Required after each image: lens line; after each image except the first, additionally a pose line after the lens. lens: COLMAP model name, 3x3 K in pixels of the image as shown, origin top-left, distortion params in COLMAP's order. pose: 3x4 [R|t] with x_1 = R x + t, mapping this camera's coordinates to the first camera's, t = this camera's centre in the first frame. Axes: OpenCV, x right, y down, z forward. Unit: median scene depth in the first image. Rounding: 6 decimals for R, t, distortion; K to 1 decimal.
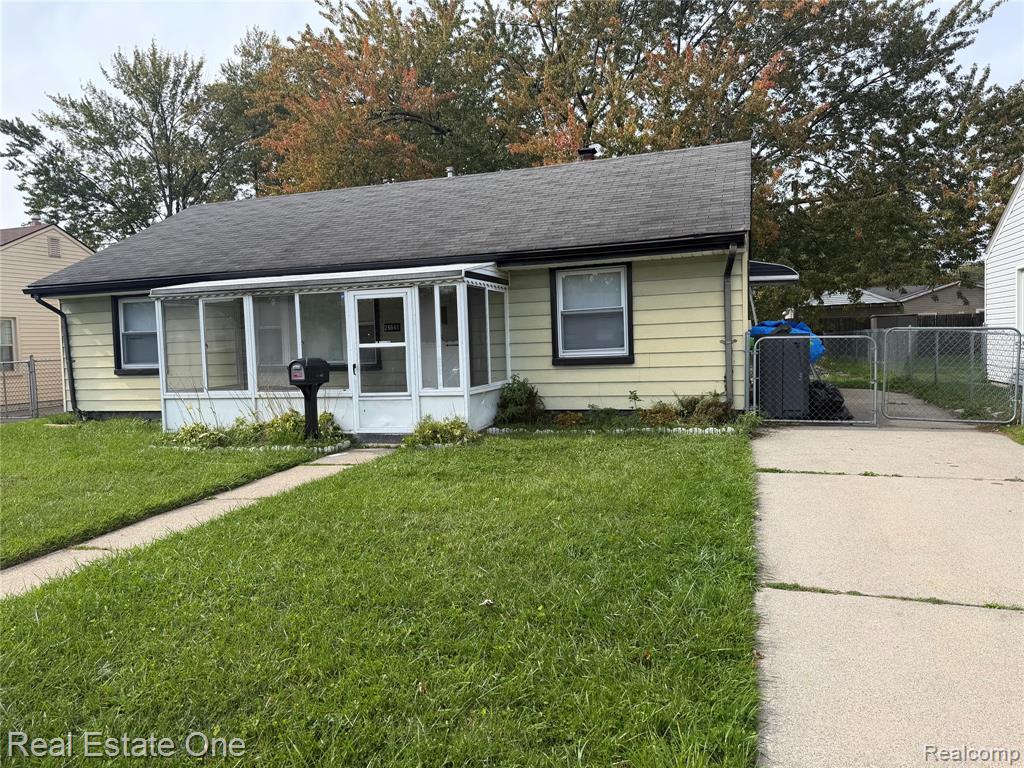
lens RADIAL K [[736.1, 0, 522.8], [0, 736.1, 386.0], [0, 0, 1]] dist [0.034045, -0.033257]
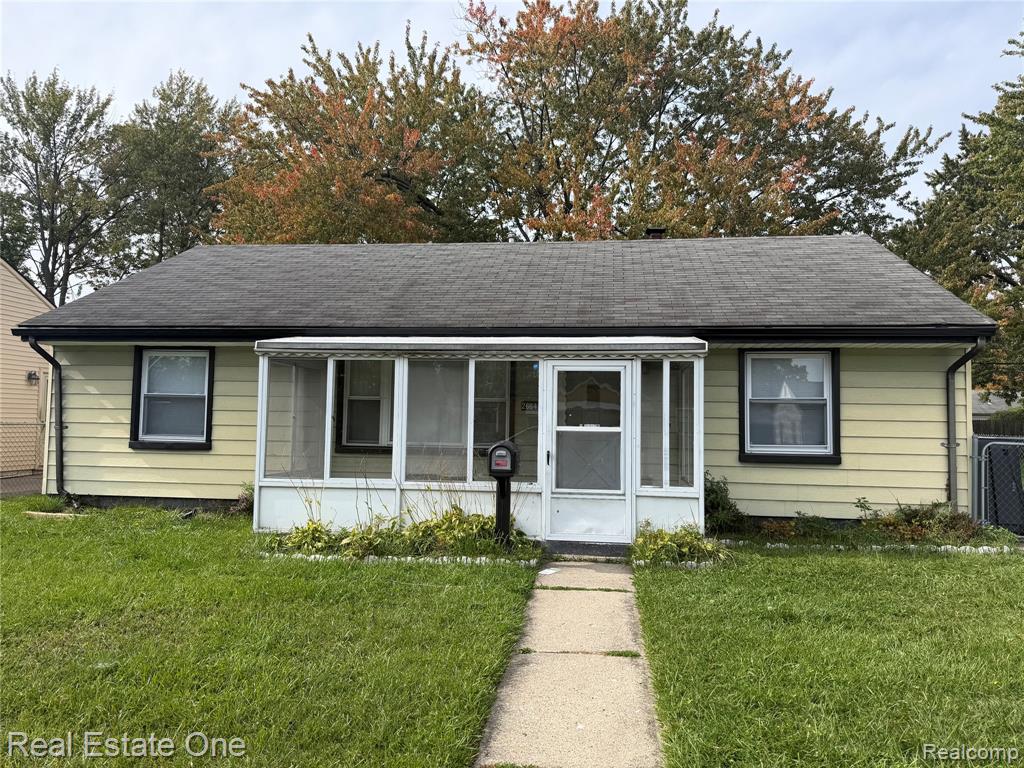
lens RADIAL K [[736.1, 0, 500.9], [0, 736.1, 381.7], [0, 0, 1]] dist [0.034045, -0.033257]
pose [[0.980068, 0.061328, 0.188957, -0.395851], [-0.038375, 0.991686, -0.122822, -0.004492], [-0.194919, 0.113123, 0.974274, 0.212532]]
